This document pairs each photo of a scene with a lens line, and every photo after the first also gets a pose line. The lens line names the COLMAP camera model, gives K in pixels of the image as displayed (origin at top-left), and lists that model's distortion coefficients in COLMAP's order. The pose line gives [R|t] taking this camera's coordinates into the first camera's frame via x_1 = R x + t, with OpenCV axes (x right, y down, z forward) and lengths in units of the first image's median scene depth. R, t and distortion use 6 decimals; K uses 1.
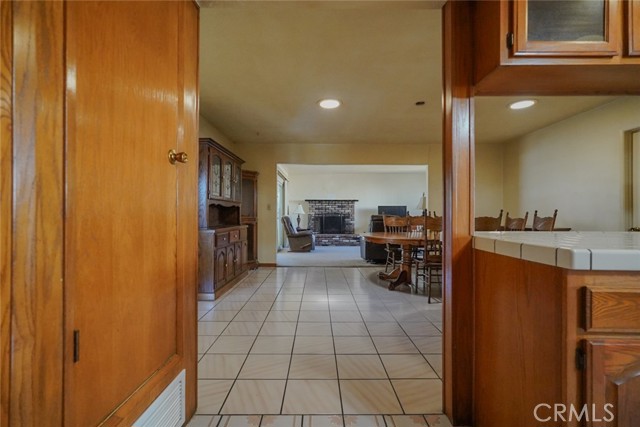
lens RADIAL K [[287.5, 0, 324.5], [0, 287.5, 214.7], [0, 0, 1]] dist [-0.004415, -0.000039]
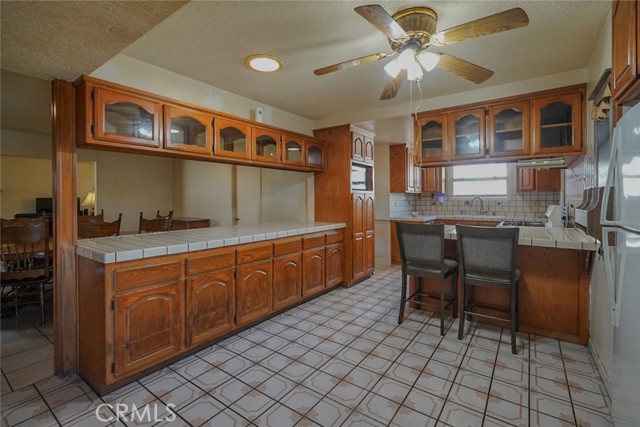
lens RADIAL K [[287.5, 0, 326.4], [0, 287.5, 199.8], [0, 0, 1]] dist [-0.004415, -0.000039]
pose [[0.575427, -0.008144, 0.817813, 0.059241], [0.004190, 0.999967, 0.007010, -0.201728], [-0.817842, -0.000608, 0.575442, -1.089937]]
